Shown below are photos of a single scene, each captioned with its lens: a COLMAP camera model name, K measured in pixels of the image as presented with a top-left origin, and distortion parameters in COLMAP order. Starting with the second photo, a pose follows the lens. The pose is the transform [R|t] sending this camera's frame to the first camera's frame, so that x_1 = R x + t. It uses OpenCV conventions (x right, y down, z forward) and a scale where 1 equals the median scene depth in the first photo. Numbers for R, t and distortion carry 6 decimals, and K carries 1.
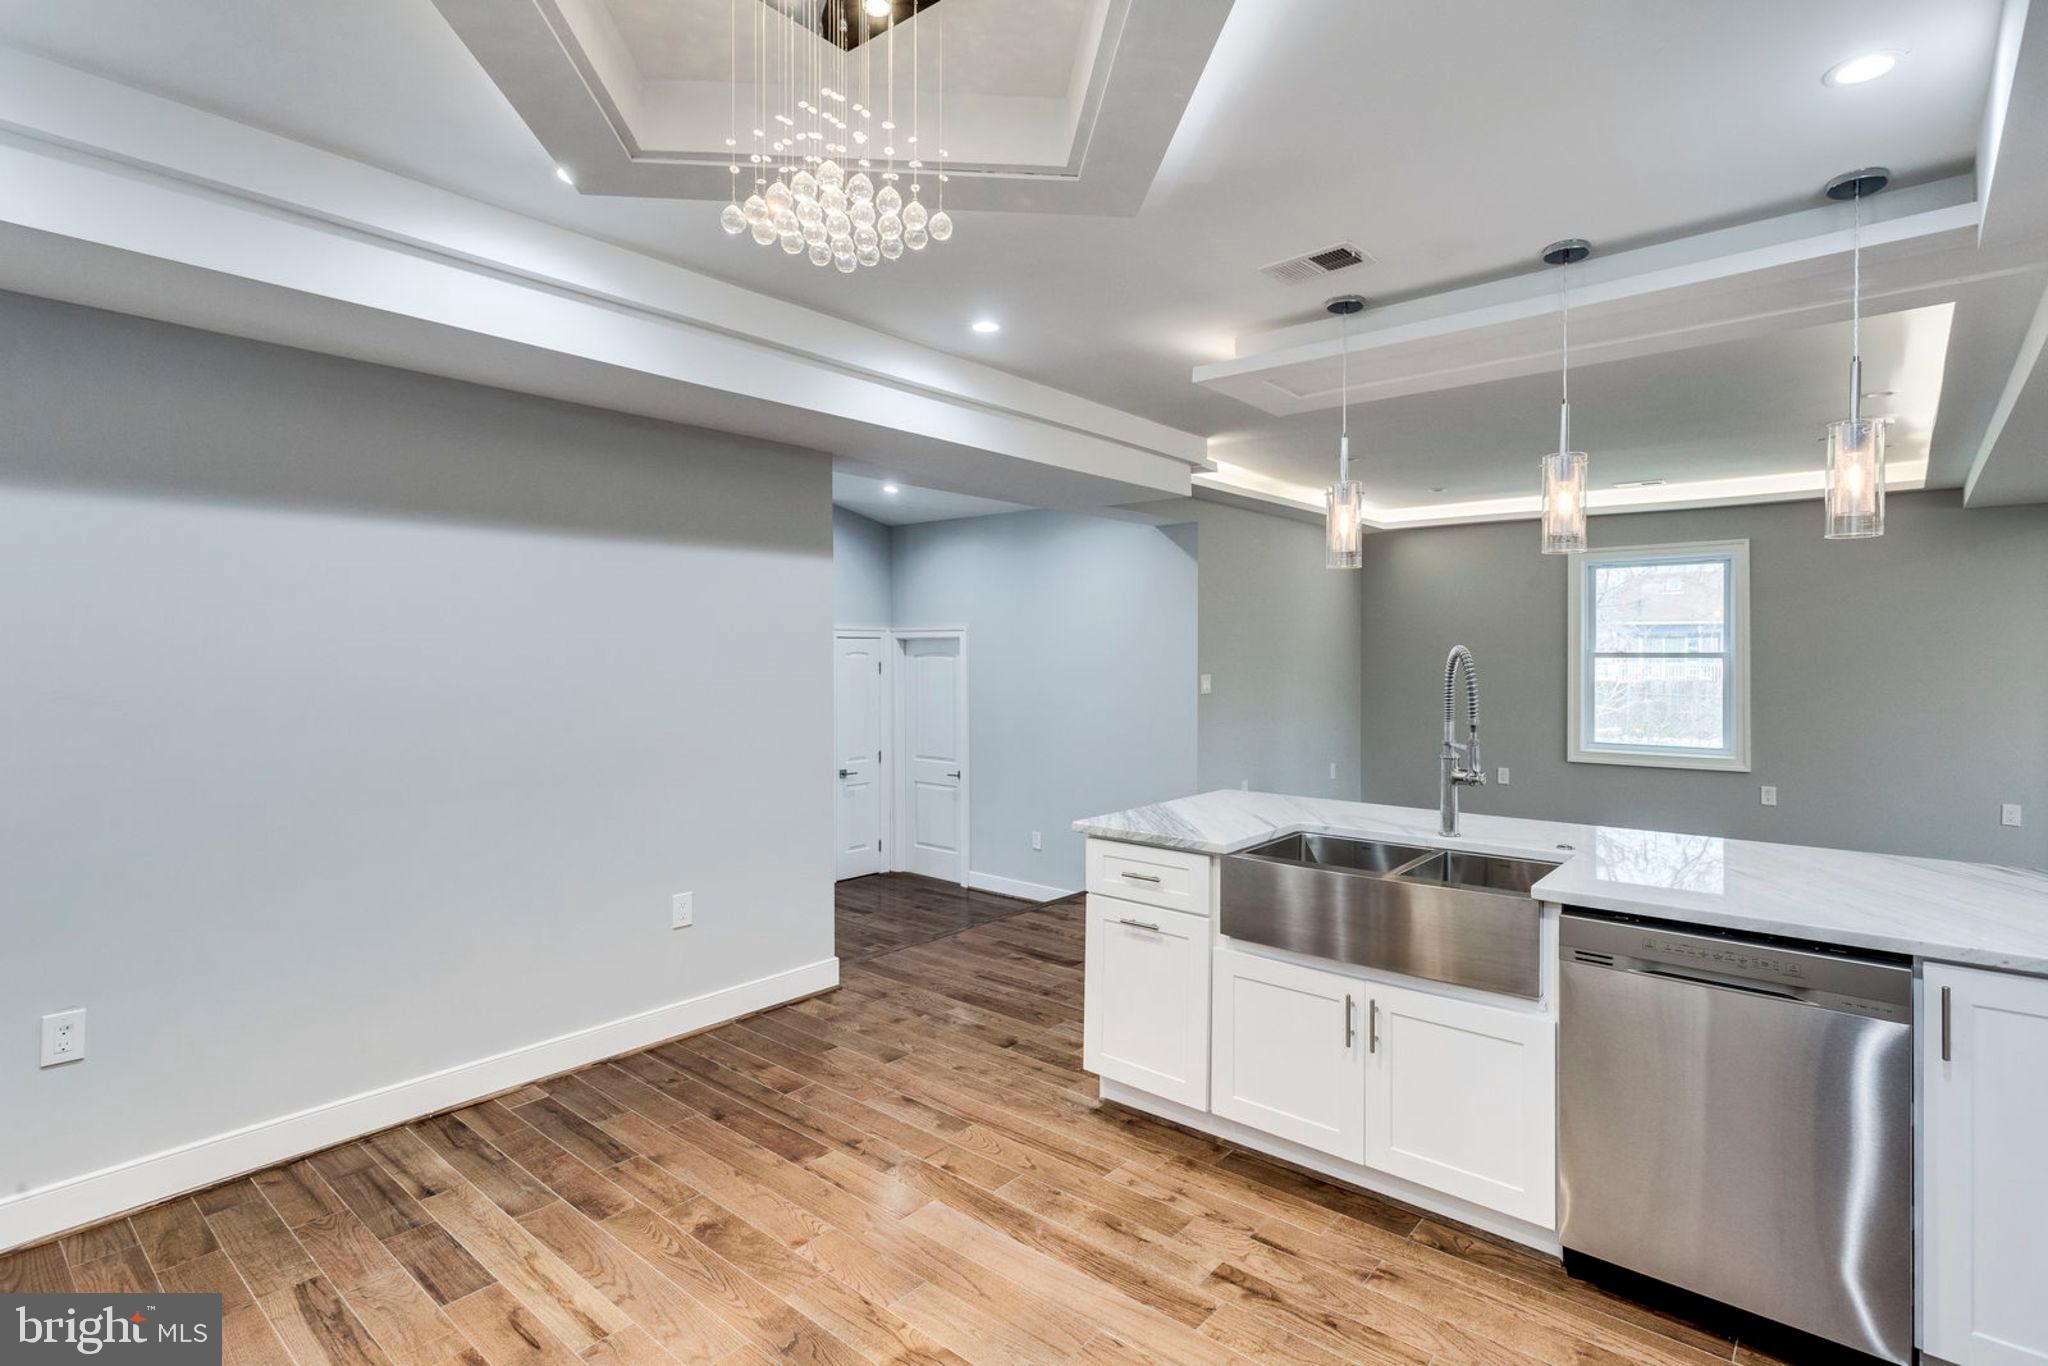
lens RADIAL K [[994.5, 0, 1015.8], [0, 994.5, 664.0], [0, 0, 1]] dist [0.003316, 0.000617]
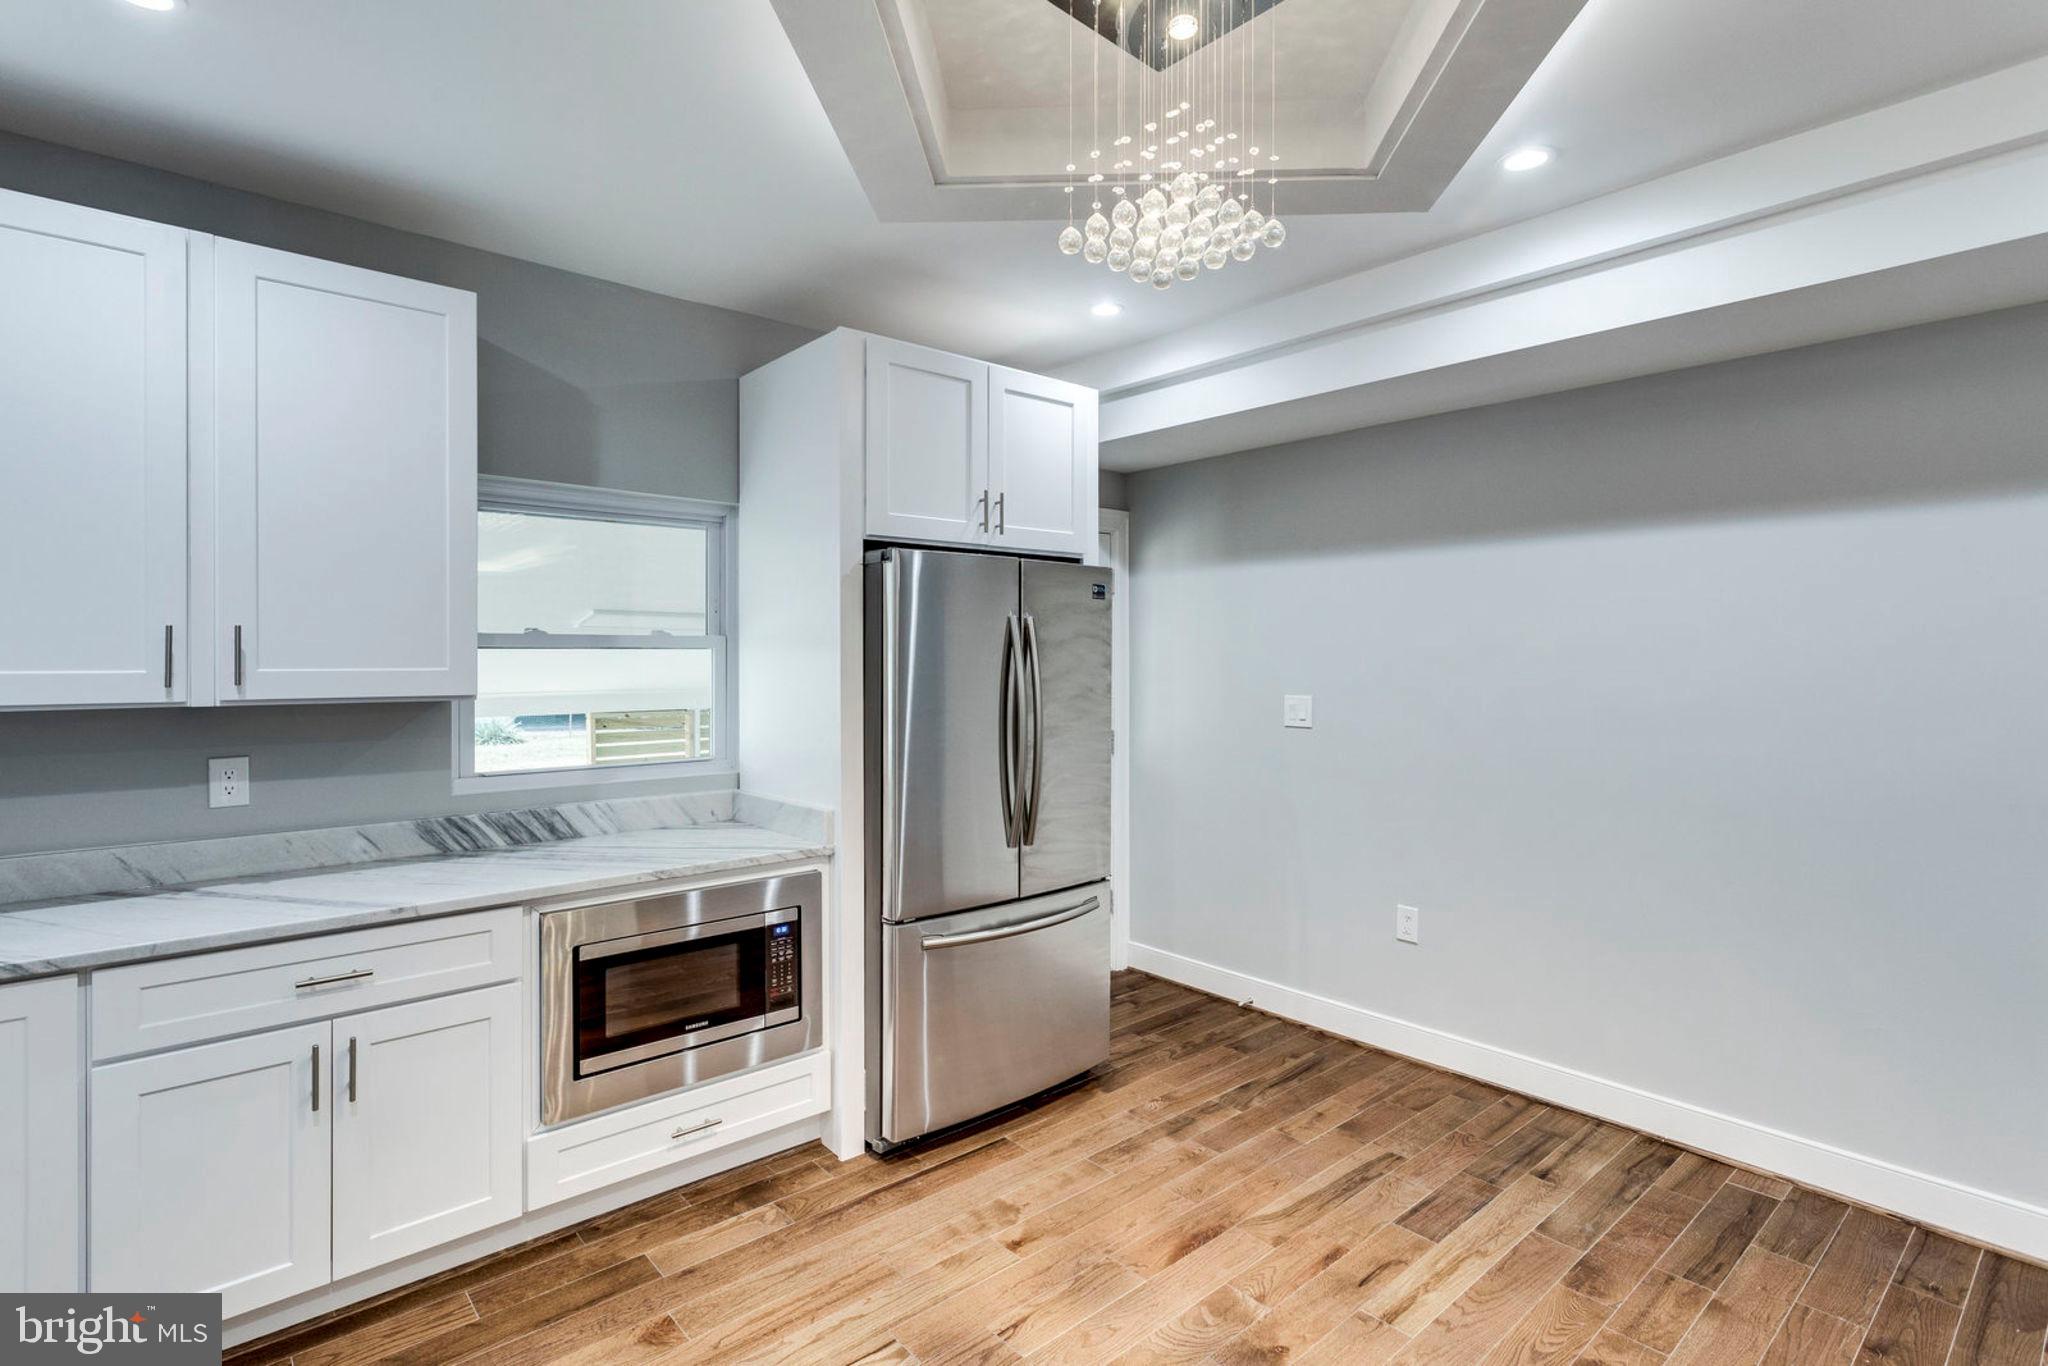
lens RADIAL K [[994.5, 0, 1010.9], [0, 994.5, 666.7], [0, 0, 1]] dist [0.003316, 0.000617]
pose [[-0.141460, 0.008439, -0.989908, 0.502696], [-0.011635, 0.999880, 0.010186, 0.000321], [0.989876, 0.012958, -0.141345, 0.592000]]
